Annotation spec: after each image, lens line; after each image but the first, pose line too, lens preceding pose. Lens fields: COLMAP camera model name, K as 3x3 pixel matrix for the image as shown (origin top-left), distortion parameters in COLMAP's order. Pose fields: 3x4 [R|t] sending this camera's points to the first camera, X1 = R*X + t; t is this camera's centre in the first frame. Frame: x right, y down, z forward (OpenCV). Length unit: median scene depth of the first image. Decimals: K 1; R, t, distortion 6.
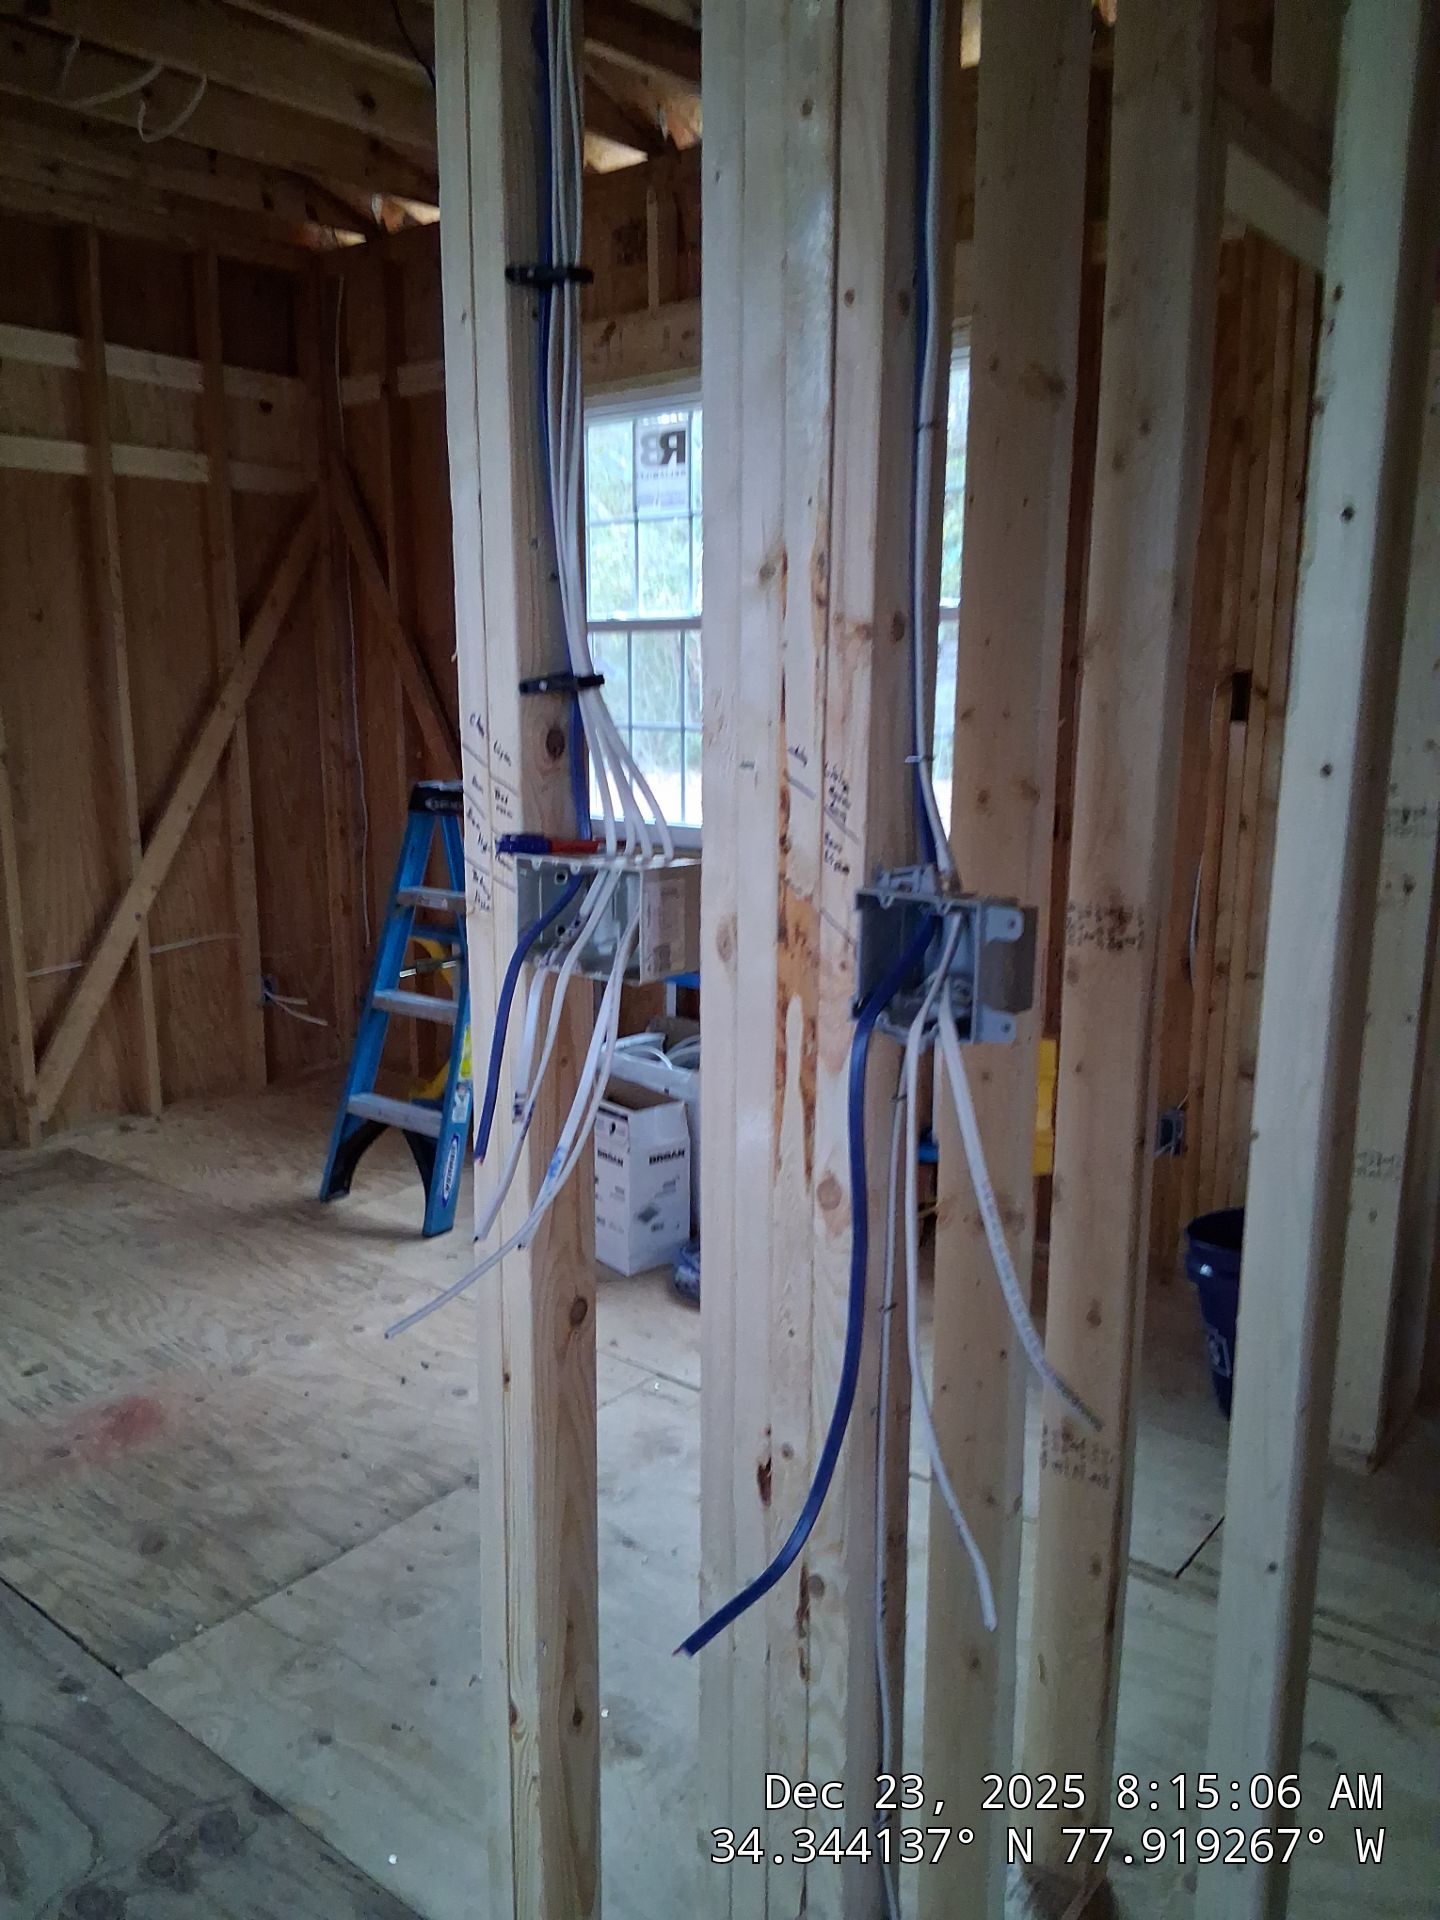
lens RADIAL K [[1449.2, 0, 710.1], [0, 1449.2, 956.2], [0, 0, 1]] dist [0.113523, -0.207248]
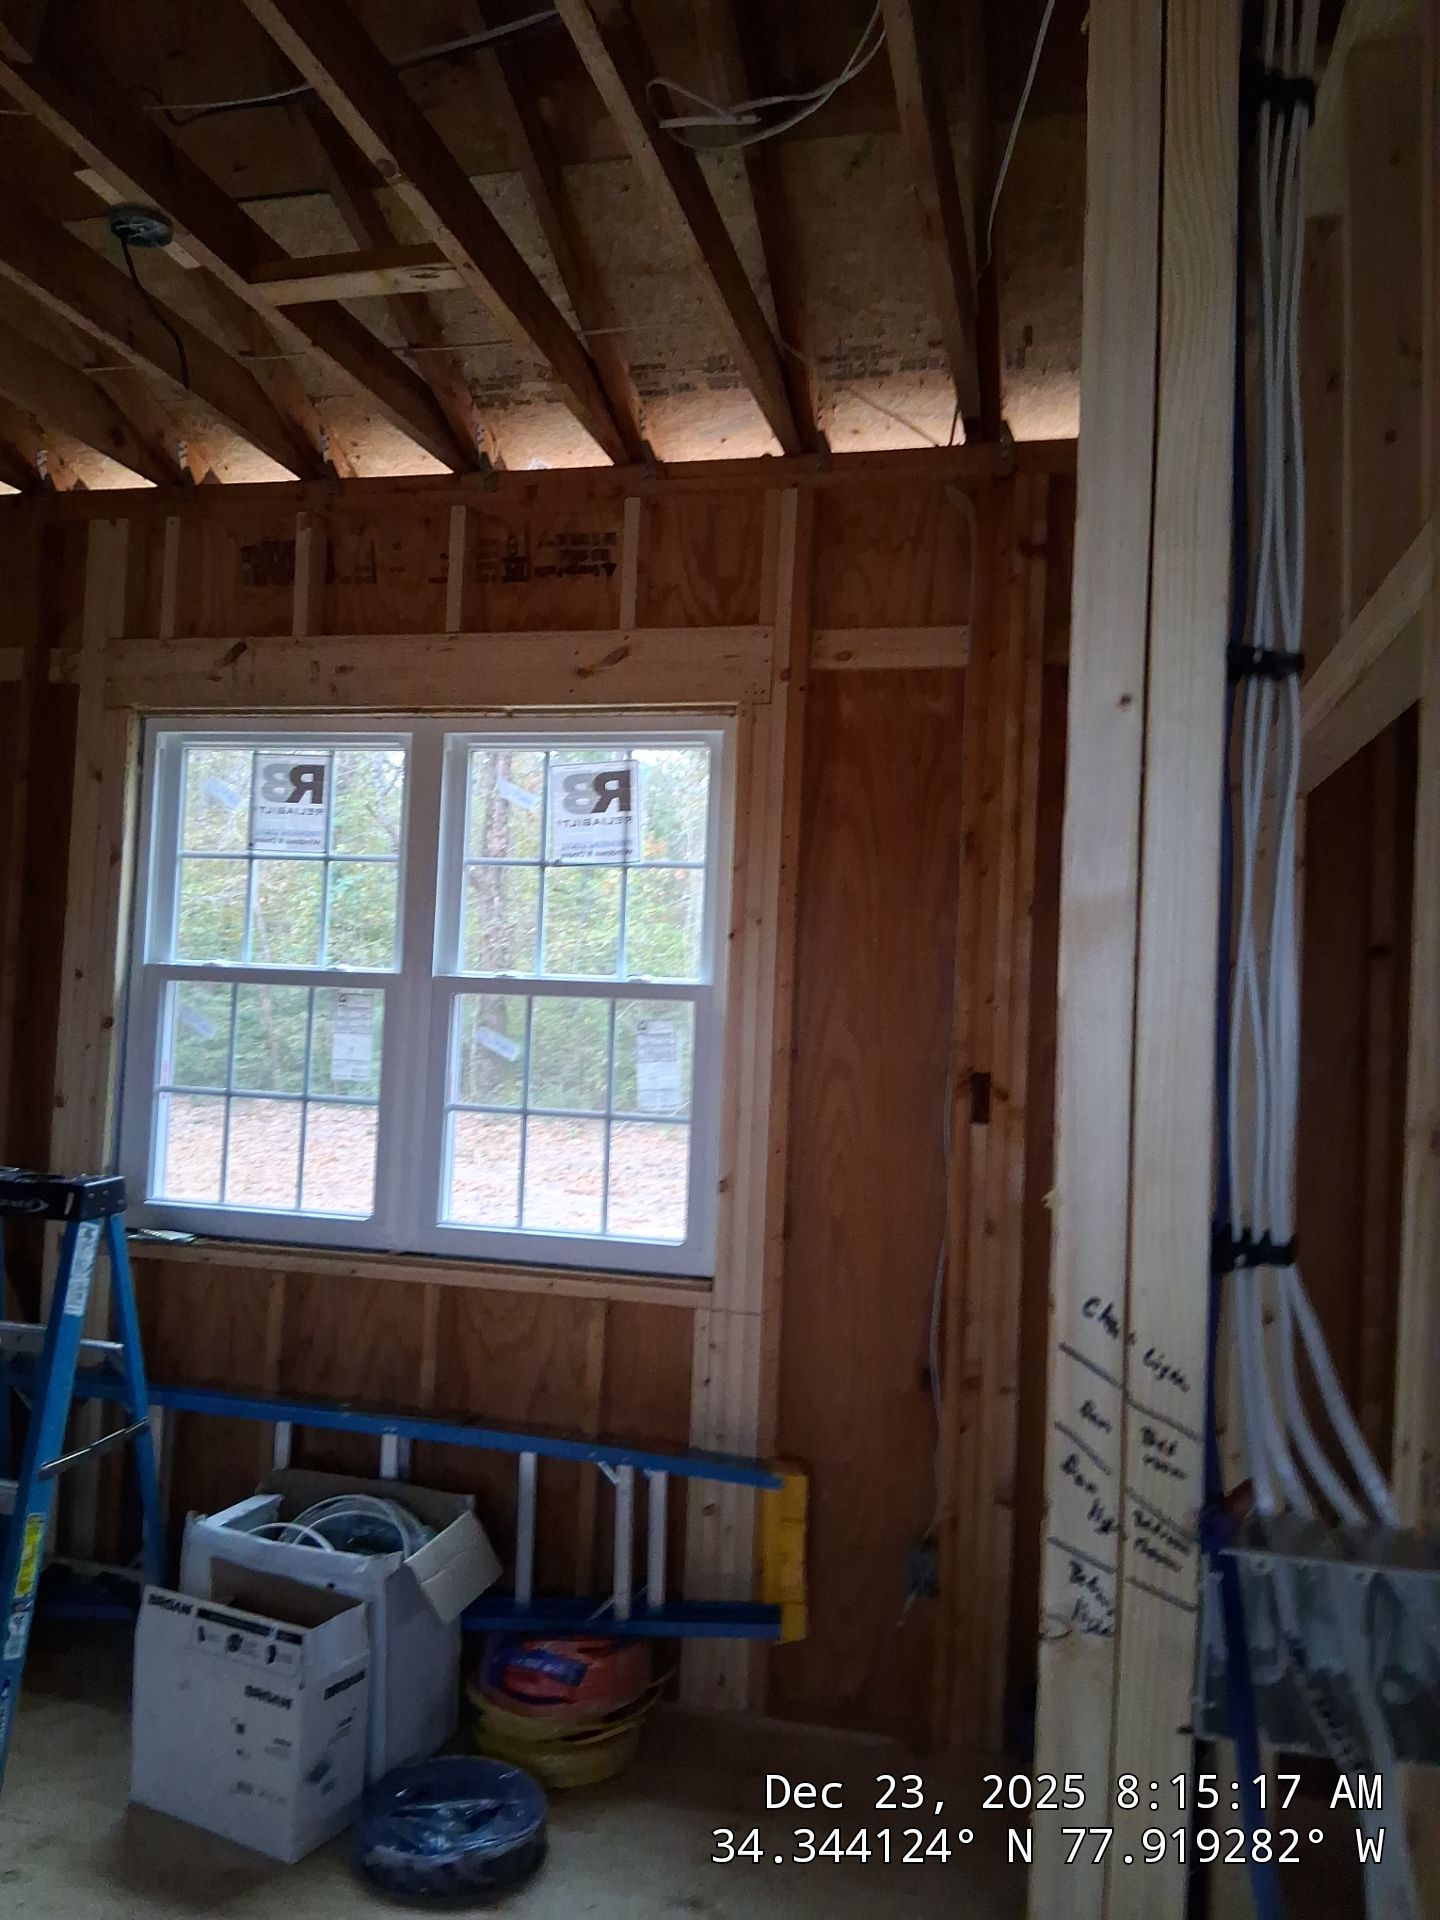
lens RADIAL K [[1448.9, 0, 715.6], [0, 1448.9, 969.0], [0, 0, 1]] dist [0.068243, -0.123411]
pose [[0.903460, 0.053530, 0.425317, -0.200282], [0.037014, 0.978726, -0.201807, -0.064796], [-0.427072, 0.198067, 0.882258, 0.179238]]
